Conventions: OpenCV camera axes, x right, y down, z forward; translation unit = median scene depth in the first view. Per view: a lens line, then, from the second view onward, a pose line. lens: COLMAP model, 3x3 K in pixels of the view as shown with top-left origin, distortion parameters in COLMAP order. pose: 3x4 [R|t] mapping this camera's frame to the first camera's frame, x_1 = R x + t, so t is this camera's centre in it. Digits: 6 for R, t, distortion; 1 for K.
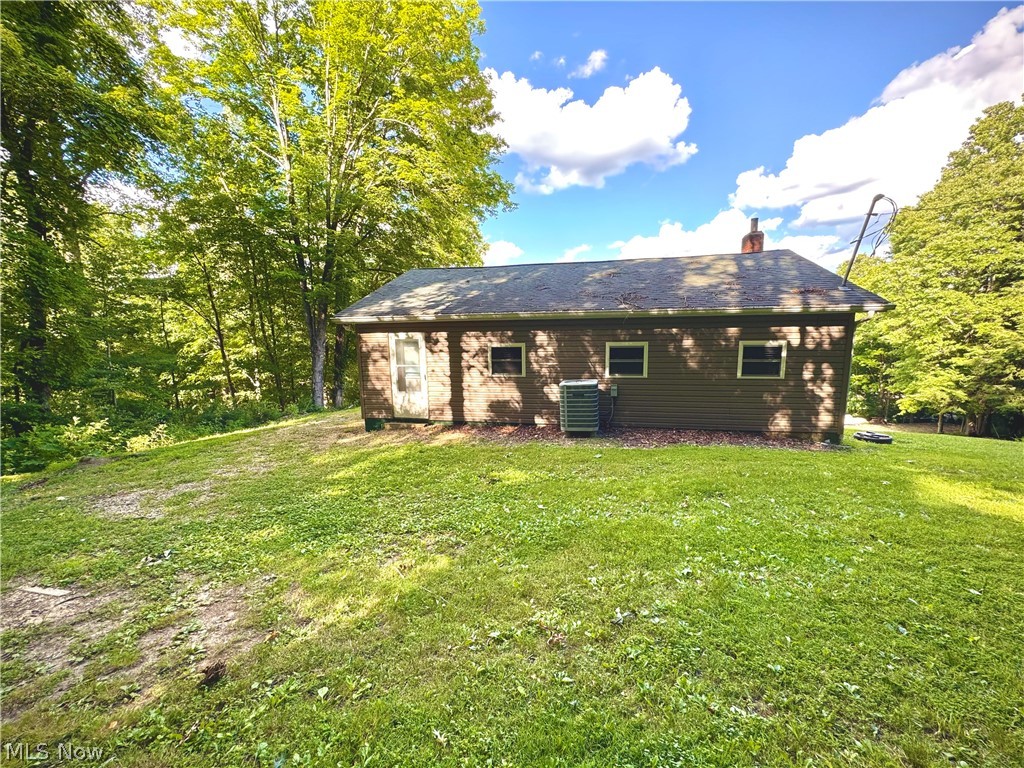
lens RADIAL K [[407.6, 0, 512.0], [0, 407.6, 384.0], [0, 0, 1]] dist [-0.002549, -0.000356]
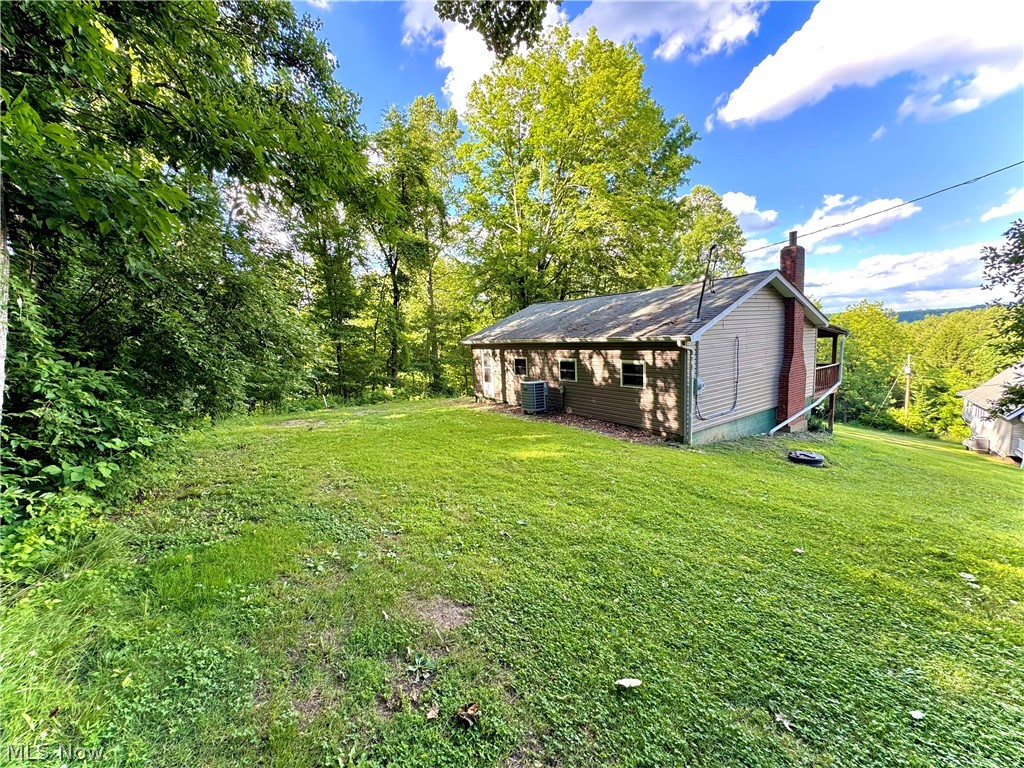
lens RADIAL K [[407.6, 0, 512.0], [0, 407.6, 384.0], [0, 0, 1]] dist [-0.002549, -0.000356]
pose [[0.738888, 0.063170, -0.670861, 1.065152], [-0.051906, 0.997974, 0.036803, -0.047547], [0.671826, 0.007628, 0.740669, -0.258587]]
